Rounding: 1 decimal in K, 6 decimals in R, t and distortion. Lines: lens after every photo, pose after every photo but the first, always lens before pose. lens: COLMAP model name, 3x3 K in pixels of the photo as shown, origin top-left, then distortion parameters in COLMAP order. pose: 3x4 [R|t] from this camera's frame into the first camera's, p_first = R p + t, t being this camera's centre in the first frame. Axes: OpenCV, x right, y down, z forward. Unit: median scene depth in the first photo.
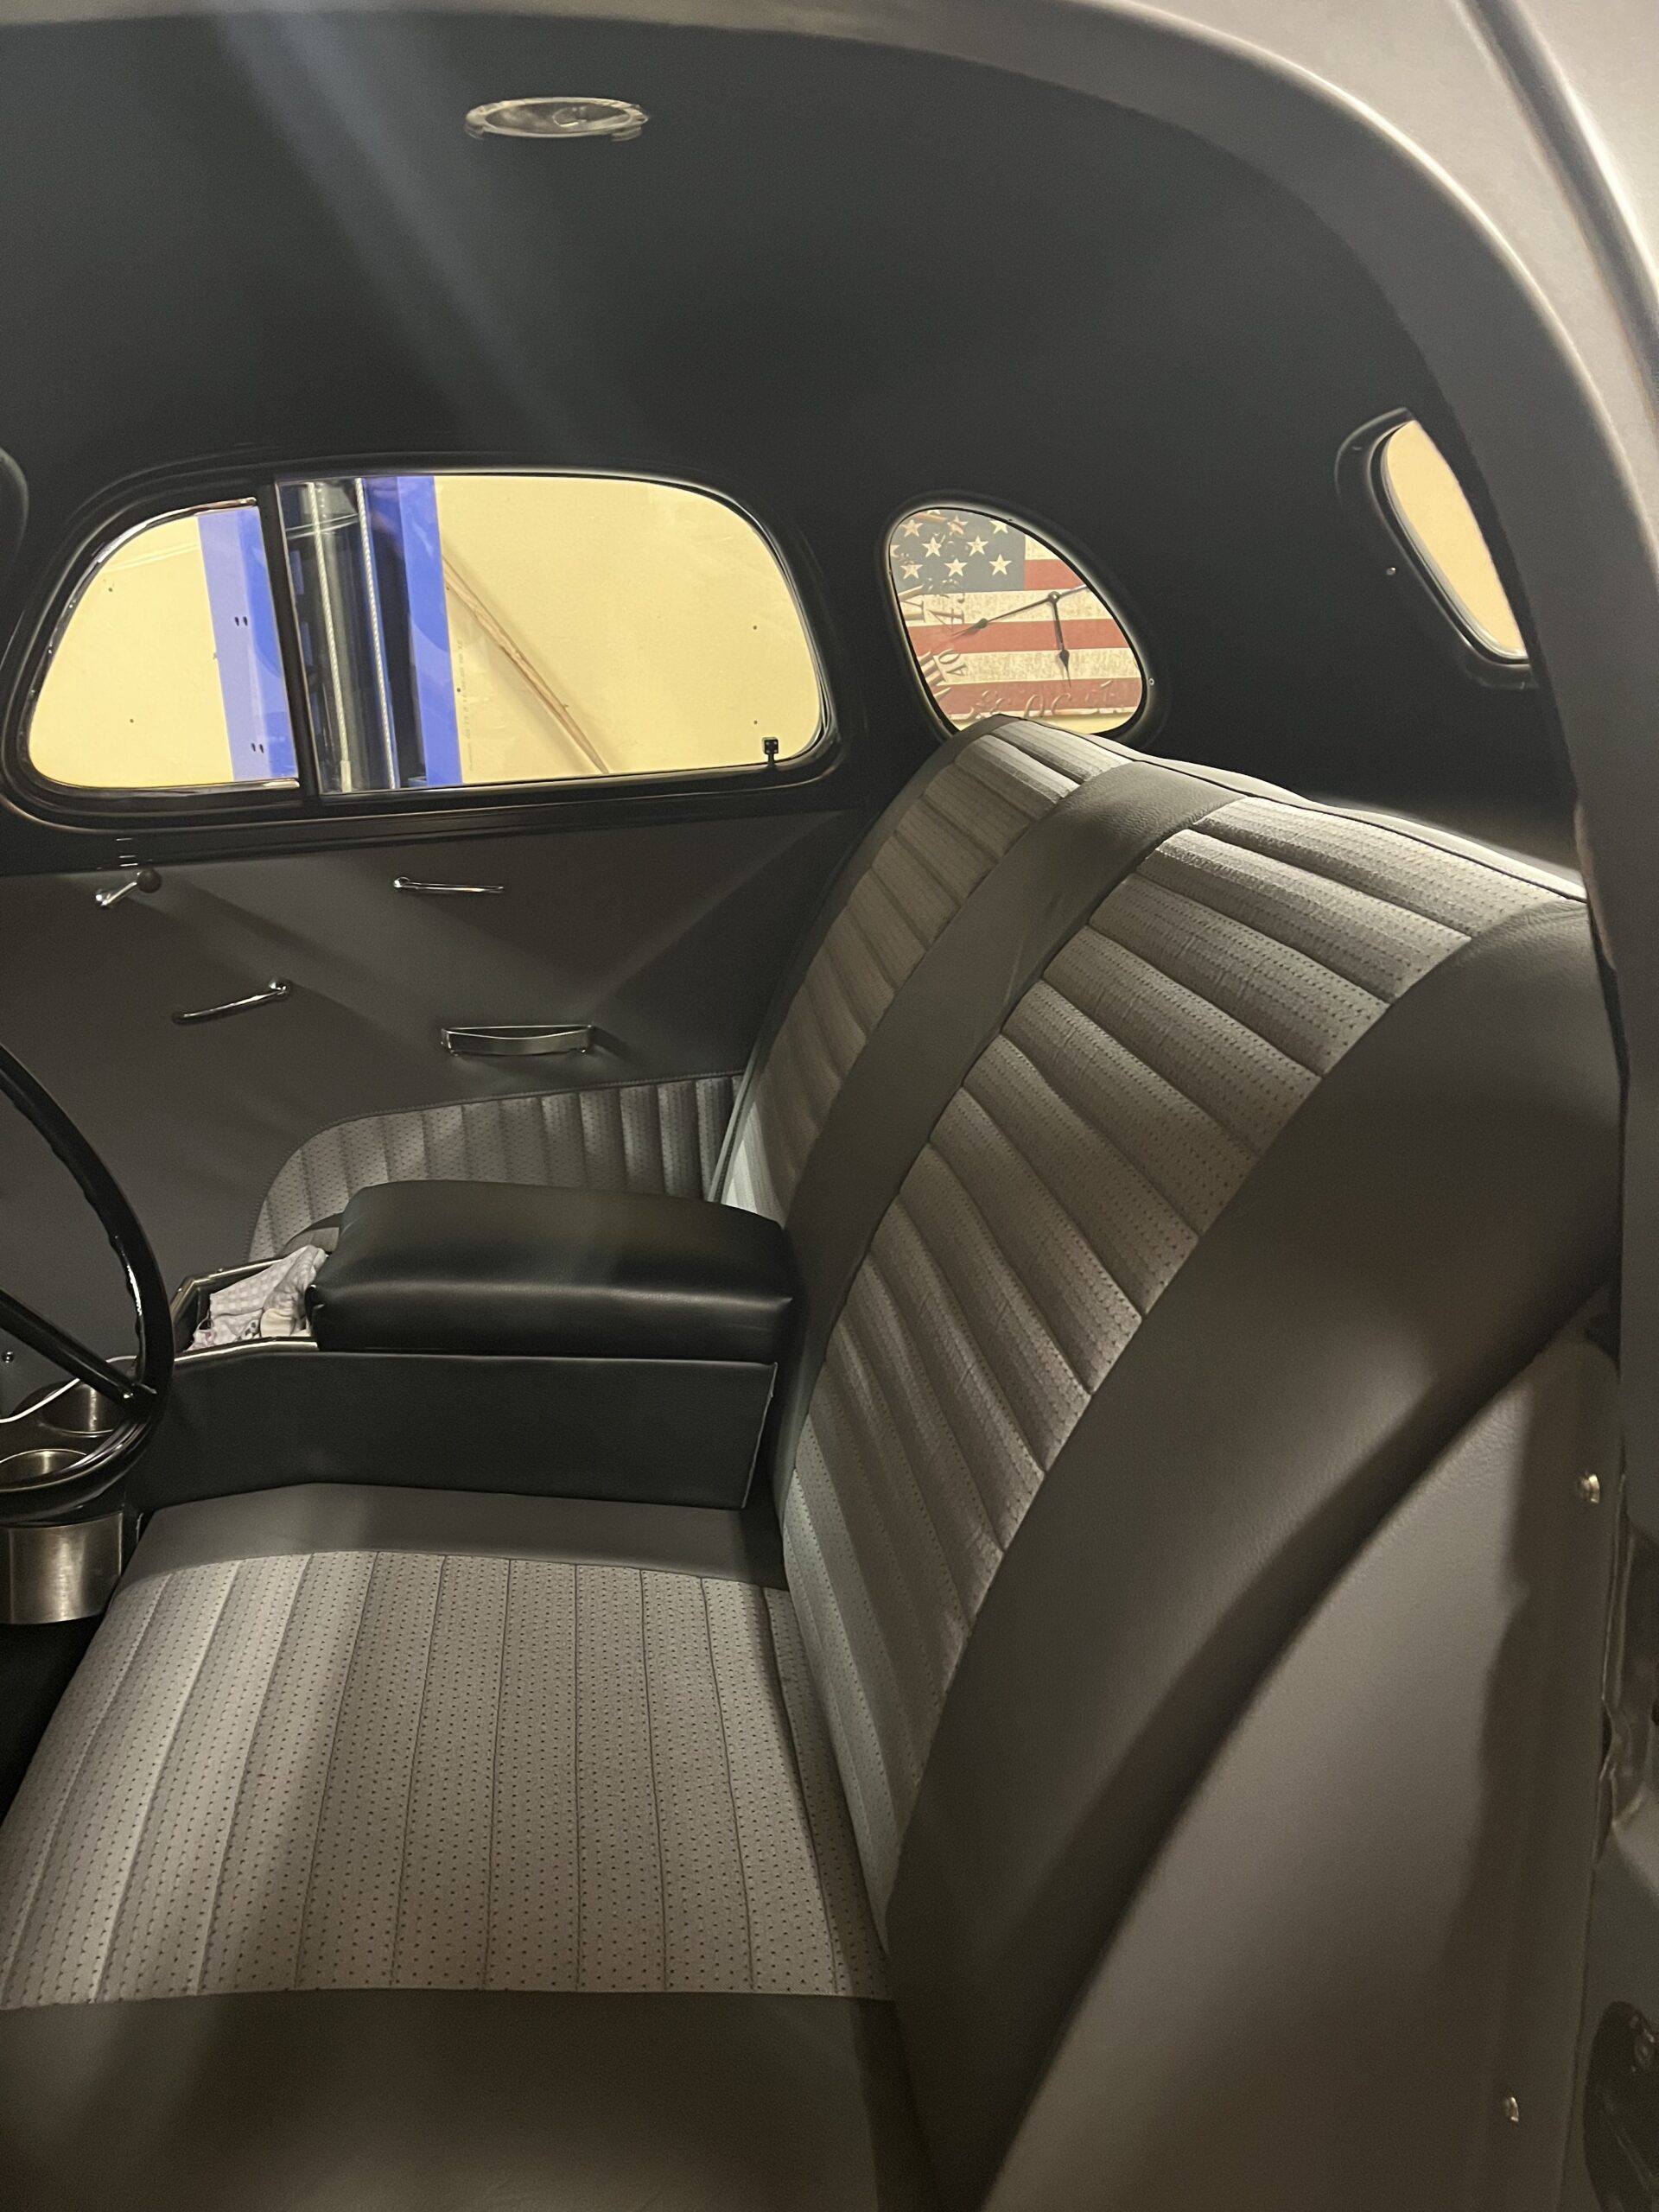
lens RADIAL K [[1696.8, 0, 823.9], [0, 1696.8, 1115.3], [0, 0, 1]] dist [0.070228, -0.089839]
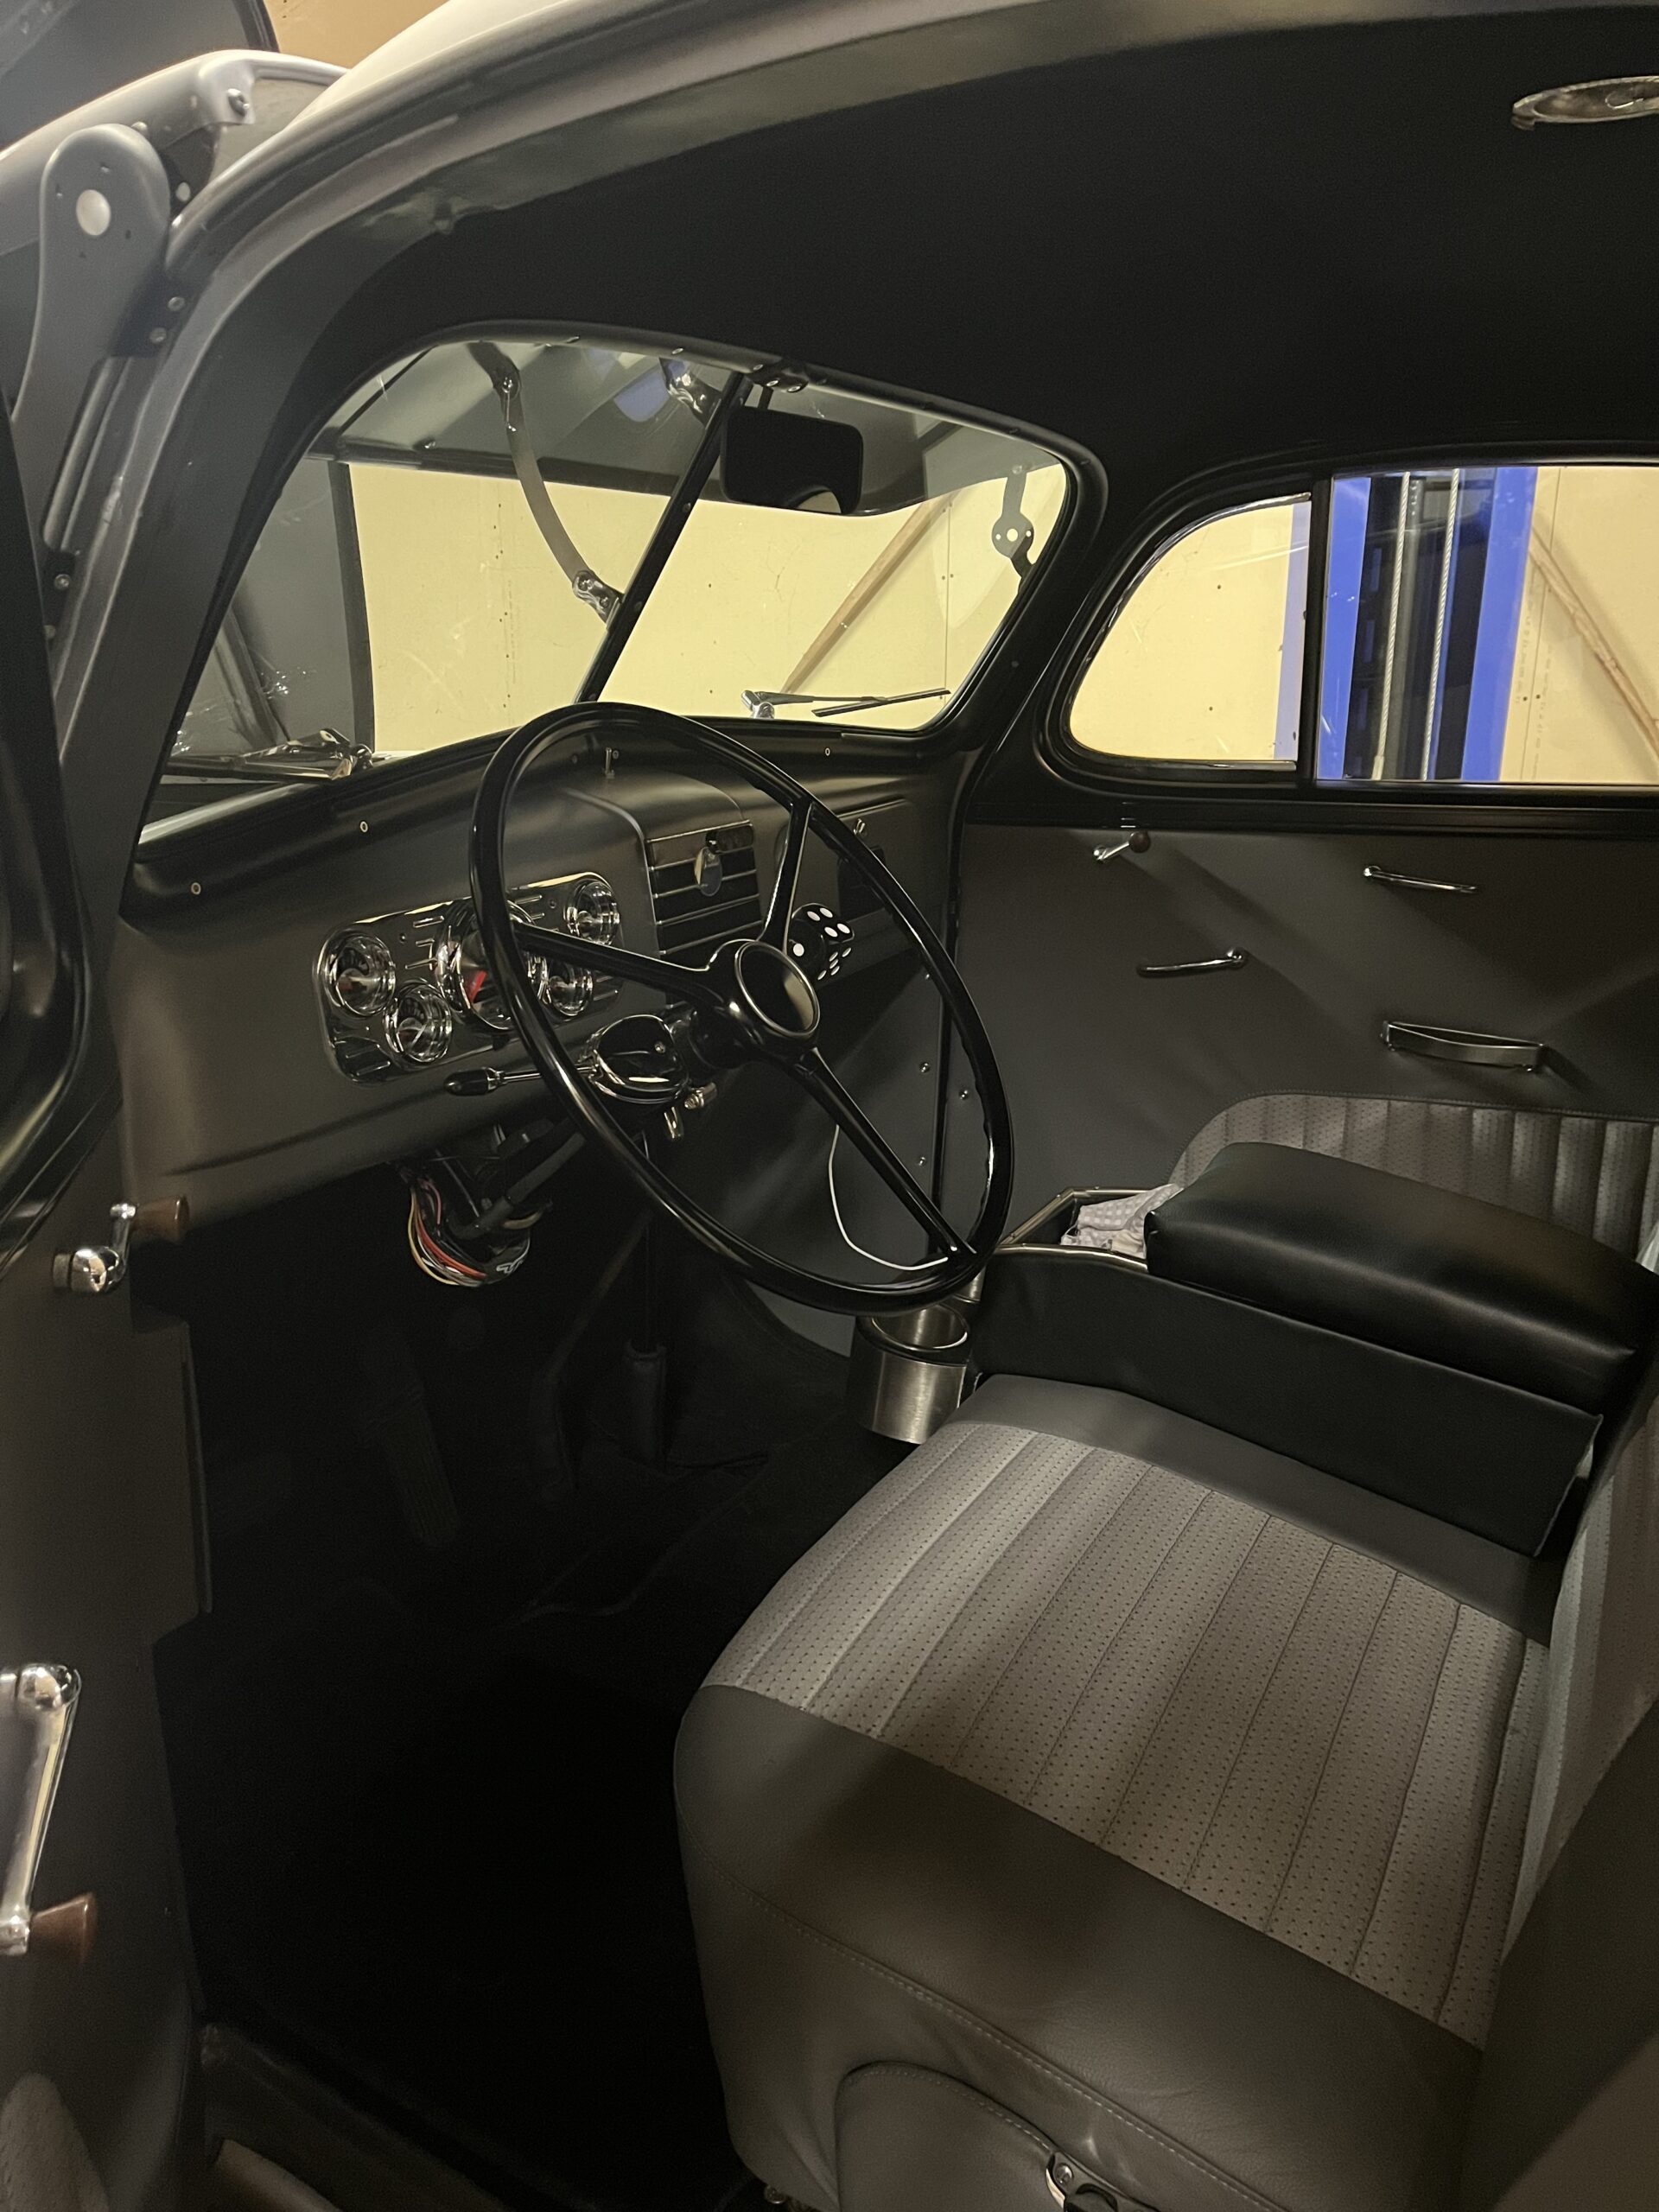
lens RADIAL K [[1696.8, 0, 823.9], [0, 1696.8, 1115.3], [0, 0, 1]] dist [0.070228, -0.089839]
pose [[0.810114, 0.200068, -0.551079, 0.104933], [-0.202136, 0.977651, 0.057783, 0.016829], [0.550324, 0.064582, 0.832450, -0.020462]]
